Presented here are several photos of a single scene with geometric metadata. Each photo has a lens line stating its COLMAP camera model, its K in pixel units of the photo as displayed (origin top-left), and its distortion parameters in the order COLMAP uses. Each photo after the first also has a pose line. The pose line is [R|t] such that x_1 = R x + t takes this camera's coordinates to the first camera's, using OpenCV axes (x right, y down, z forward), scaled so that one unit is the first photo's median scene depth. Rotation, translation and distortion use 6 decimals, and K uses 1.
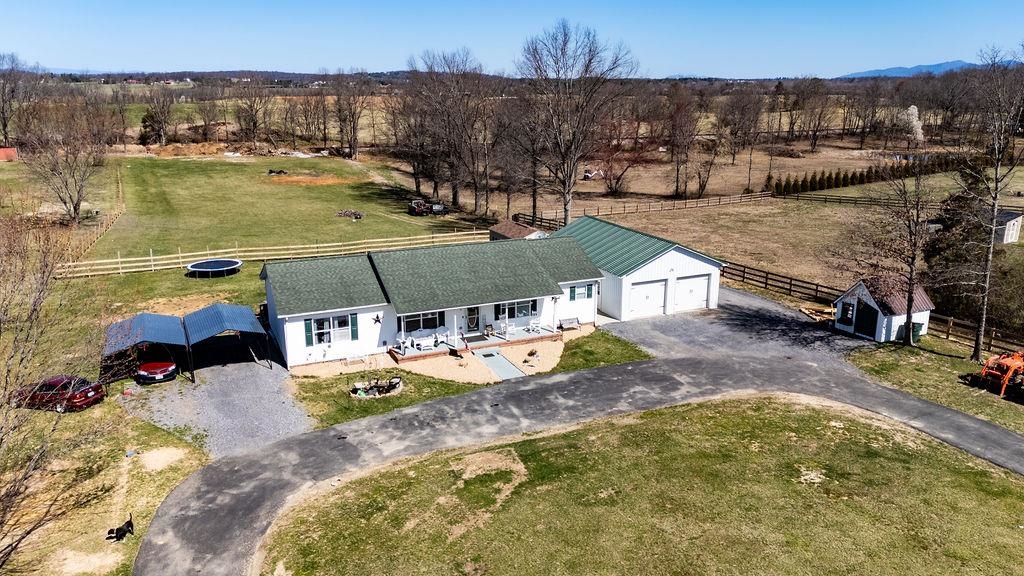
lens RADIAL K [[688.8, 0, 512.0], [0, 688.8, 288.0], [0, 0, 1]] dist [0.003222, -0.004440]
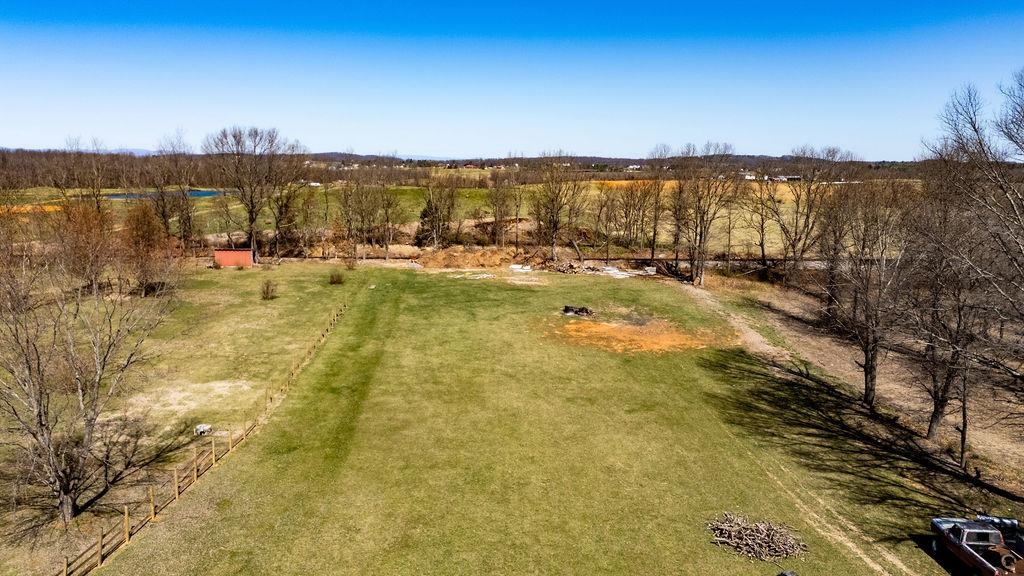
lens RADIAL K [[688.8, 0, 512.0], [0, 688.8, 288.0], [0, 0, 1]] dist [0.003222, -0.004440]
pose [[0.908072, 0.068173, -0.413229, -0.117773], [-0.115213, 0.989257, -0.089978, -0.103721], [0.402656, 0.129316, 0.906171, 0.348987]]
